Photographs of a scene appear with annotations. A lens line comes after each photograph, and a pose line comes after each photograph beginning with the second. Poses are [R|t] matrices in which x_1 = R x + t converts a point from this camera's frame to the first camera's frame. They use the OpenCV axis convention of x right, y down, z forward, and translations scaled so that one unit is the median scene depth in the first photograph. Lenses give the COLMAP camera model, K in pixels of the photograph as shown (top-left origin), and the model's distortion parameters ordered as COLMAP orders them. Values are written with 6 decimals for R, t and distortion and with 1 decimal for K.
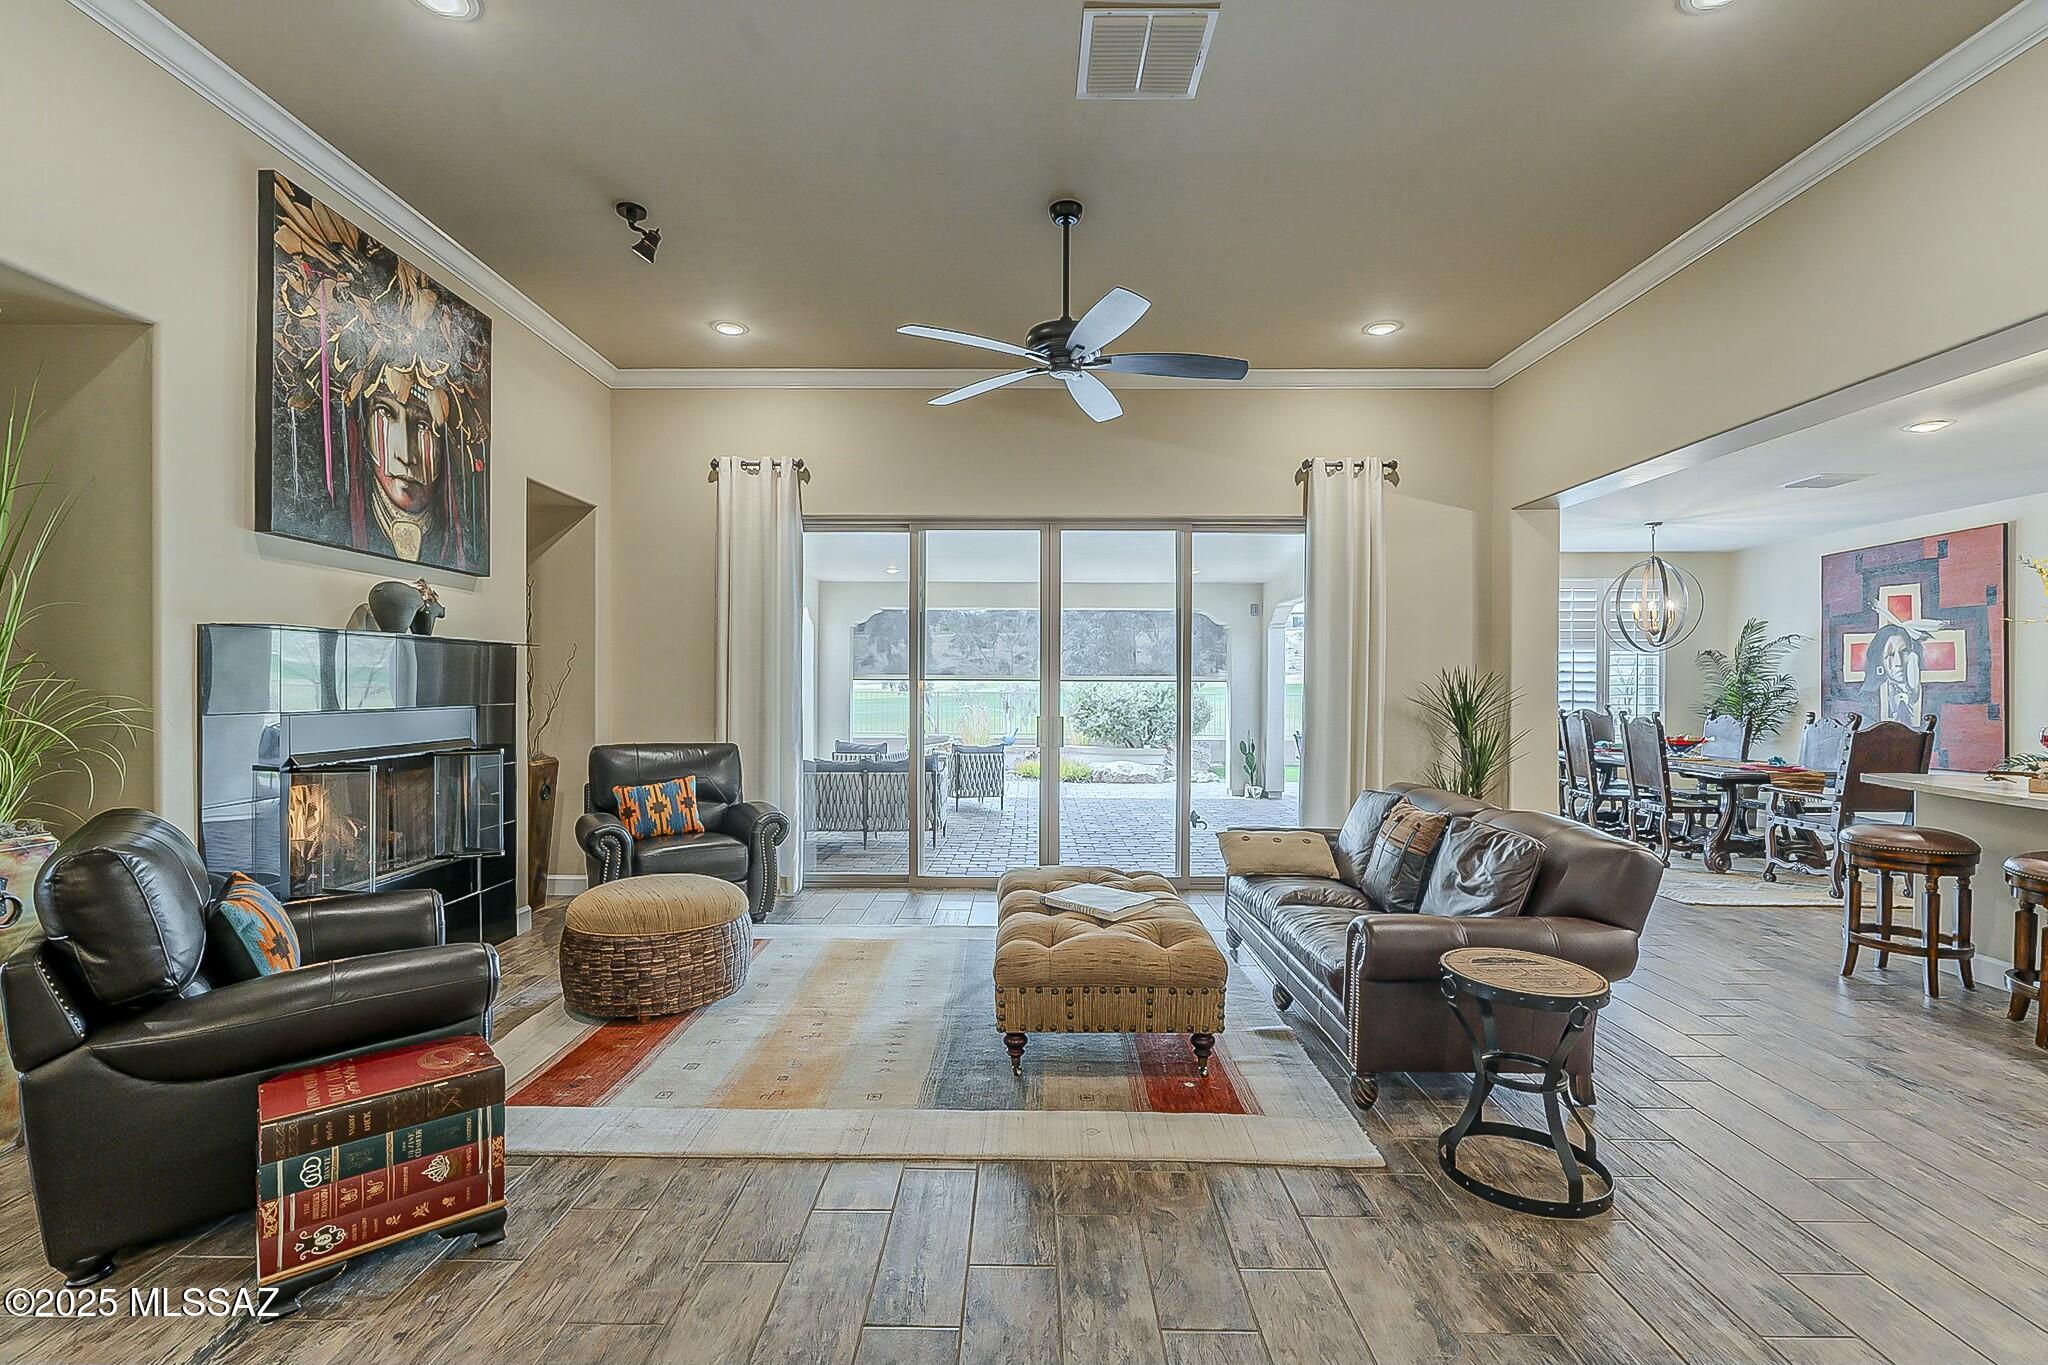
lens RADIAL K [[902.8, 0, 1018.0], [0, 902.8, 682.1], [0, 0, 1]] dist [-0.001920, 0.000055]
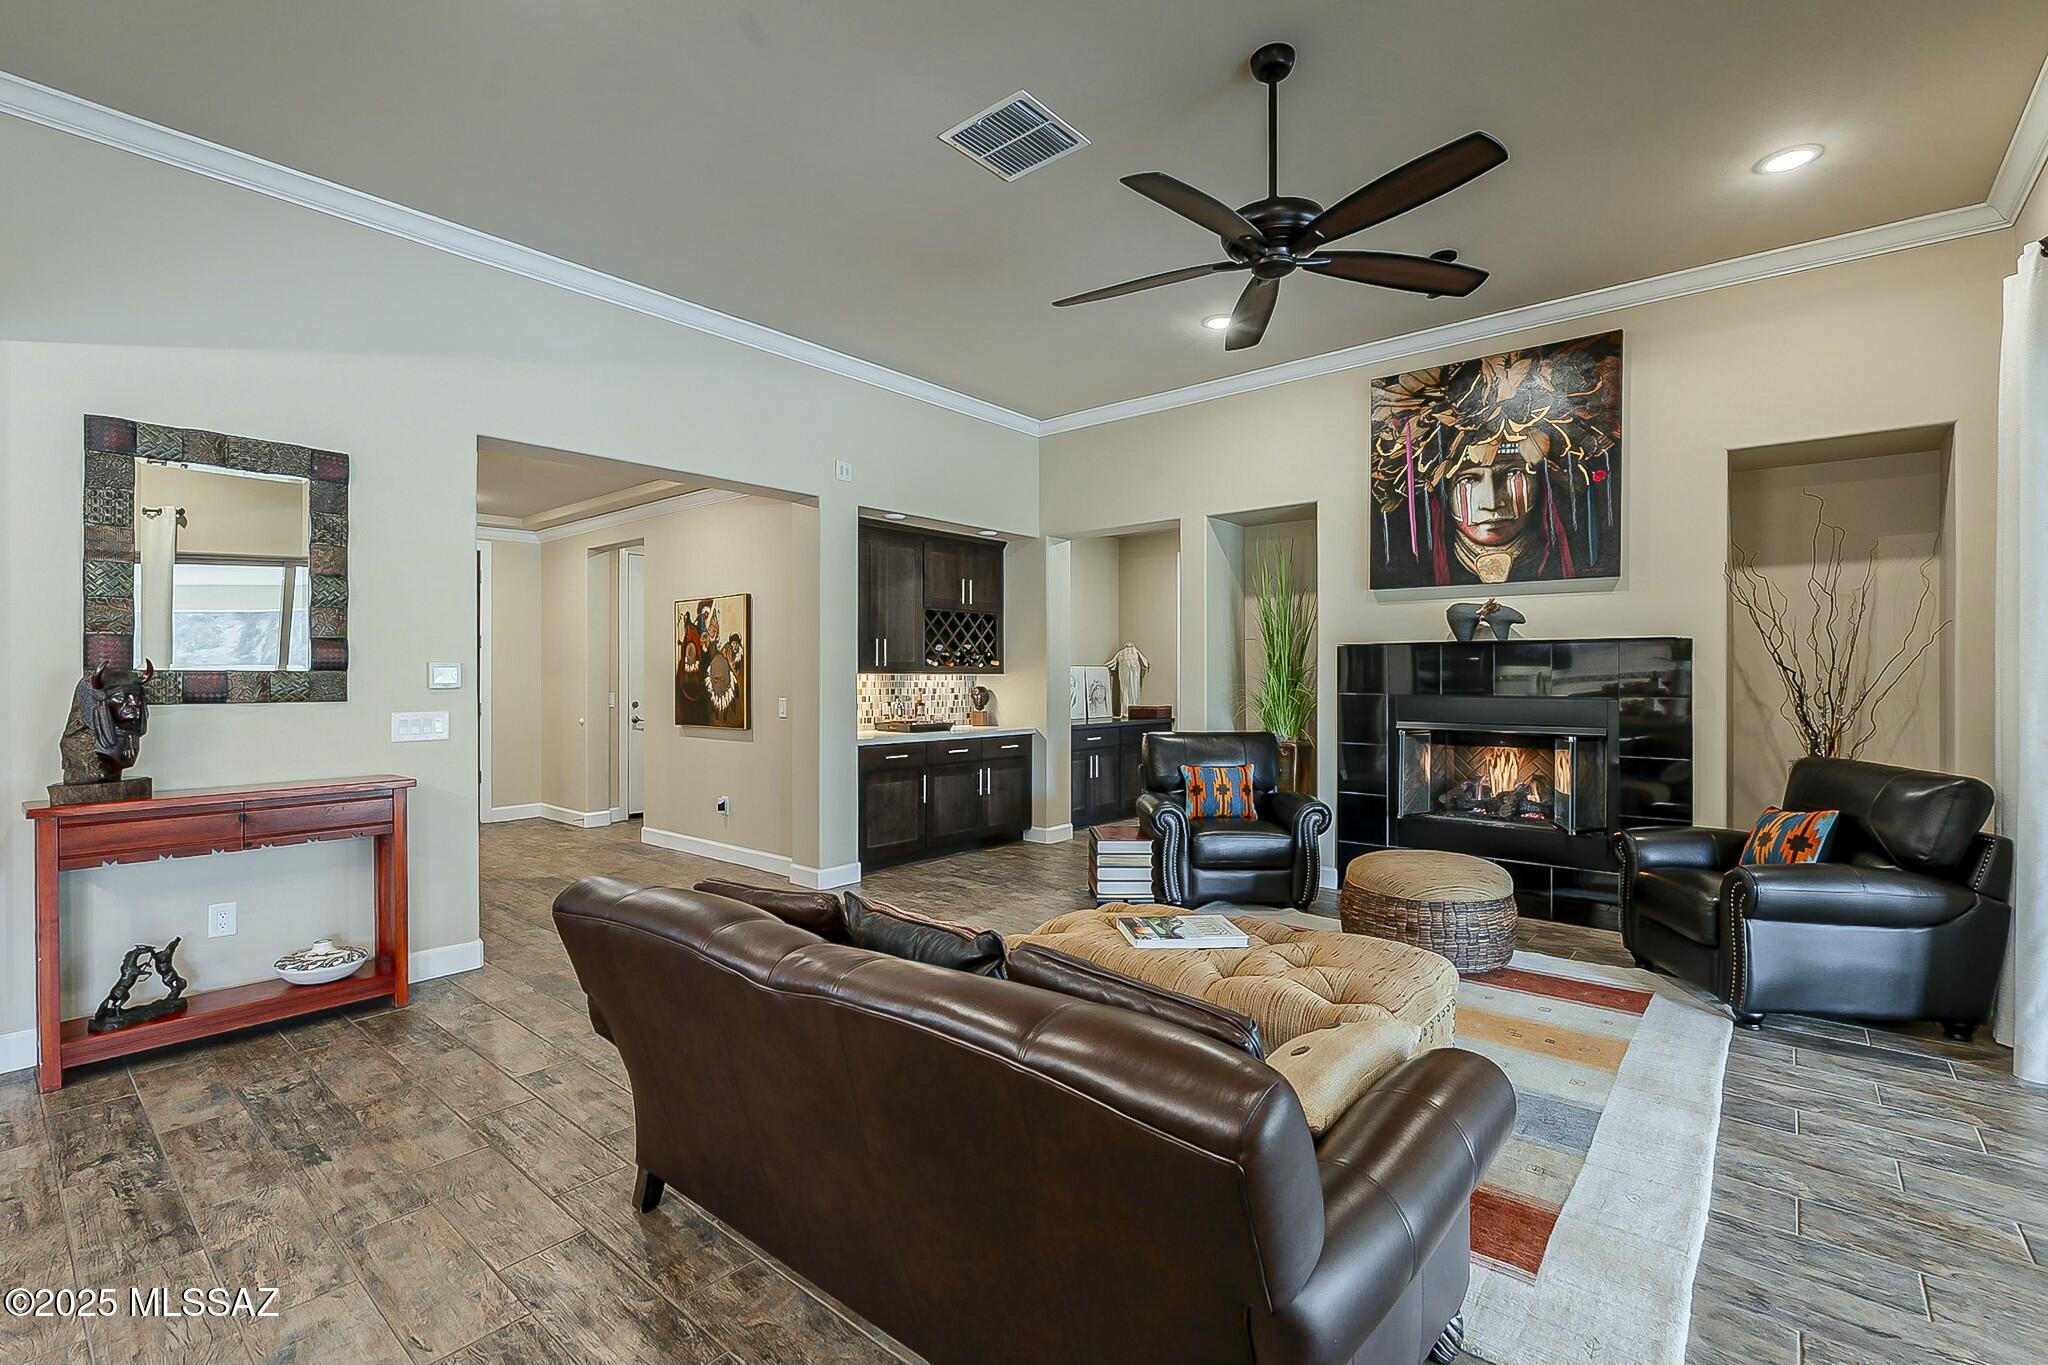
lens RADIAL K [[902.8, 0, 1023.1], [0, 902.8, 677.0], [0, 0, 1]] dist [-0.001920, 0.000055]
pose [[-0.646747, -0.001499, -0.762703, 0.774816], [-0.004741, 0.999987, 0.002055, 0.002509], [0.762690, 0.004945, -0.646745, 1.342867]]
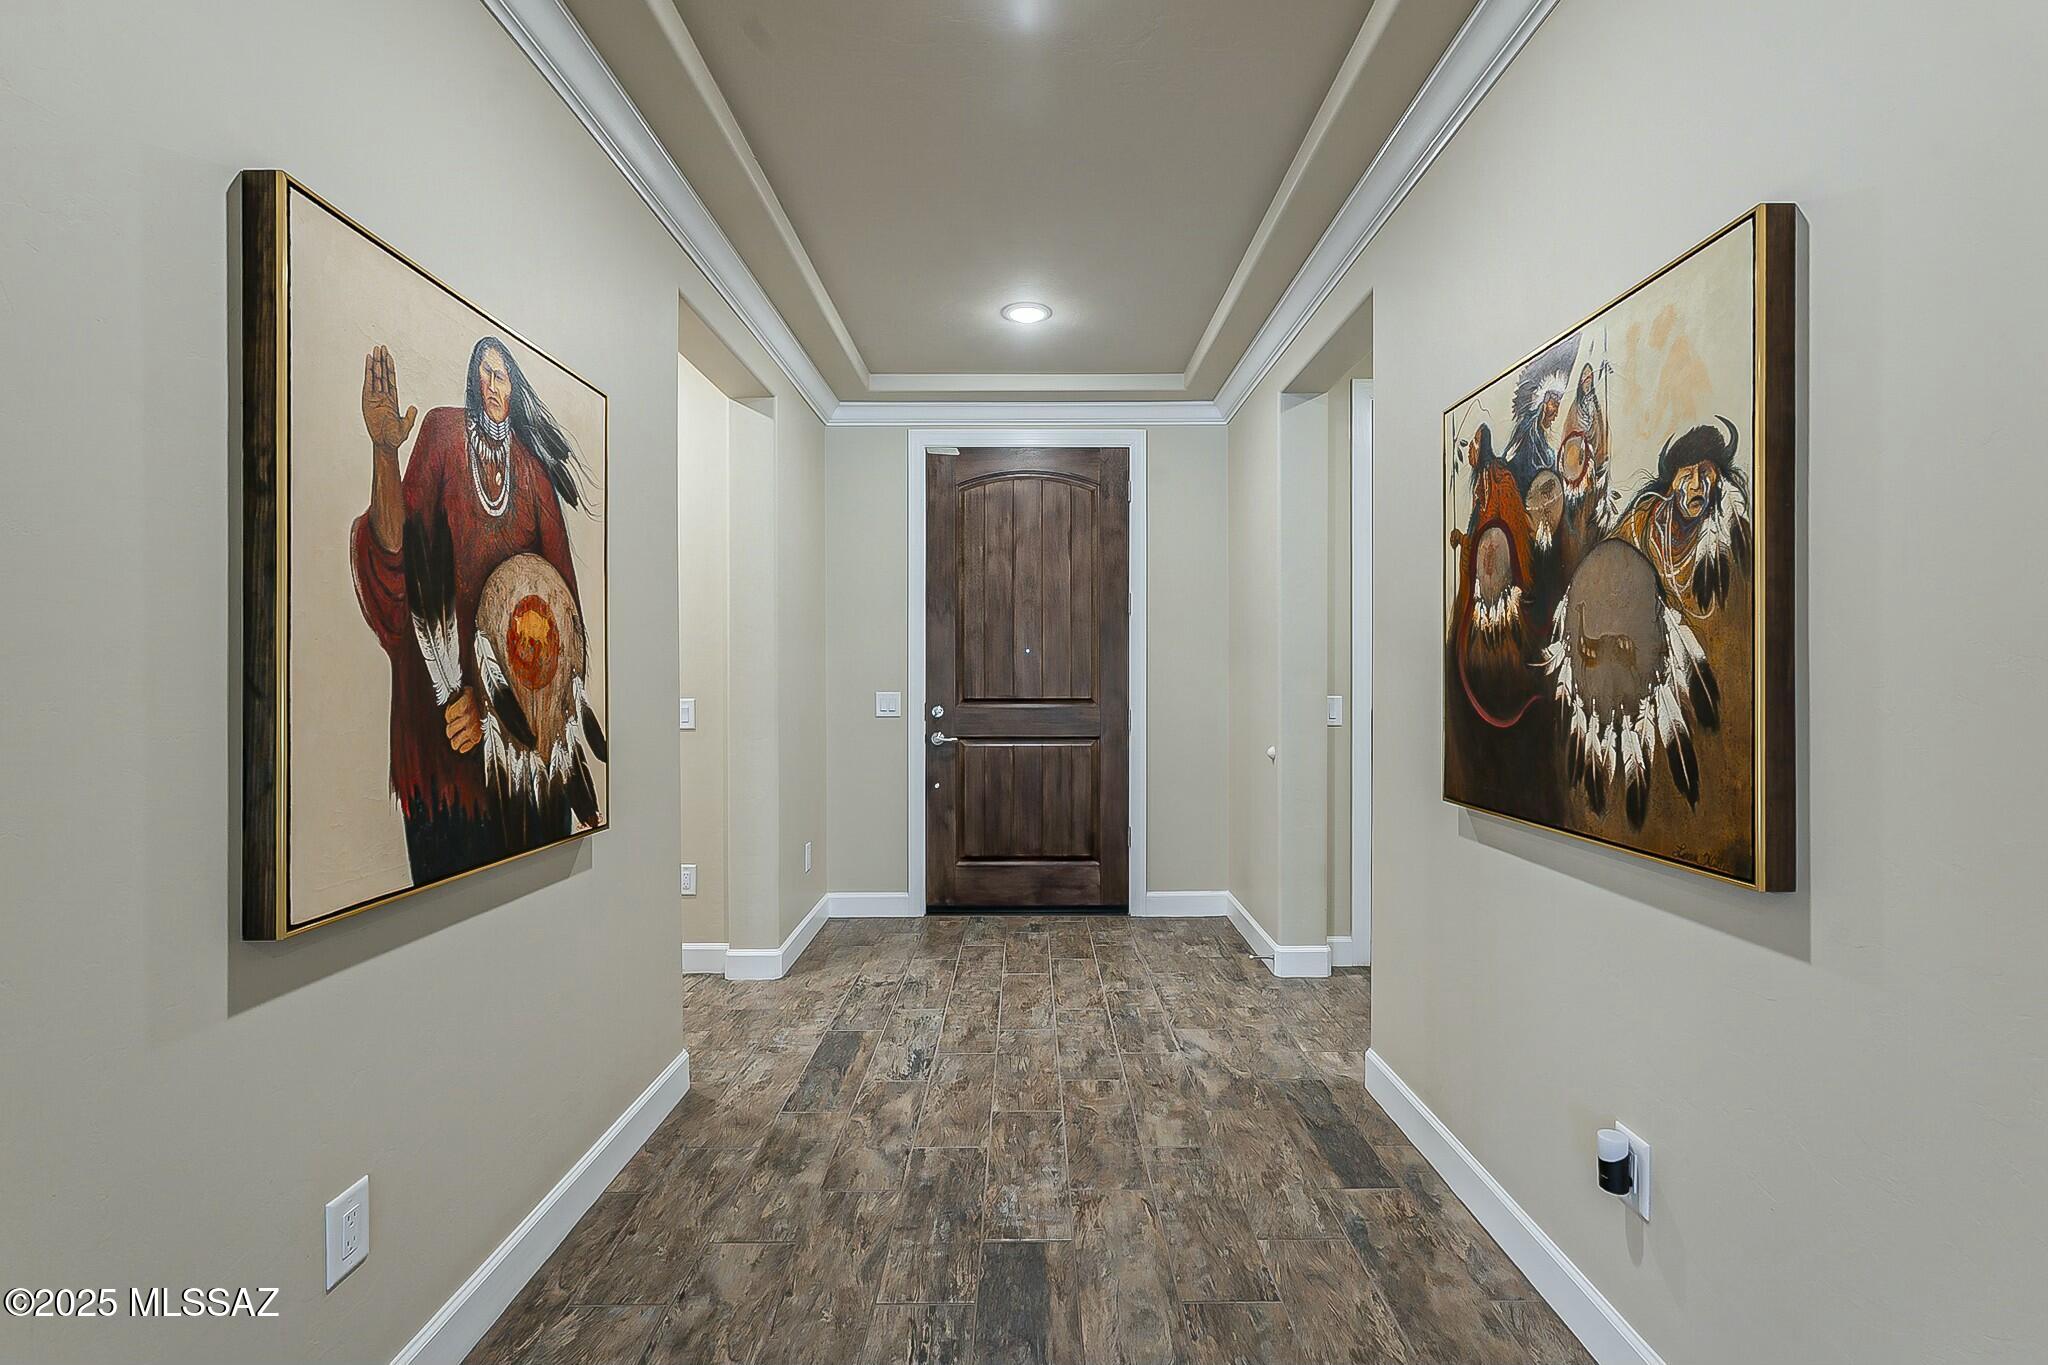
lens RADIAL K [[902.8, 0, 1031.7], [0, 902.8, 682.9], [0, 0, 1]] dist [-0.001920, 0.000055]
pose [[-0.999991, -0.002567, -0.003351, 0.109394], [-0.002594, 0.999963, 0.008147, 0.026667], [0.003330, 0.008156, -0.999961, 0.212426]]
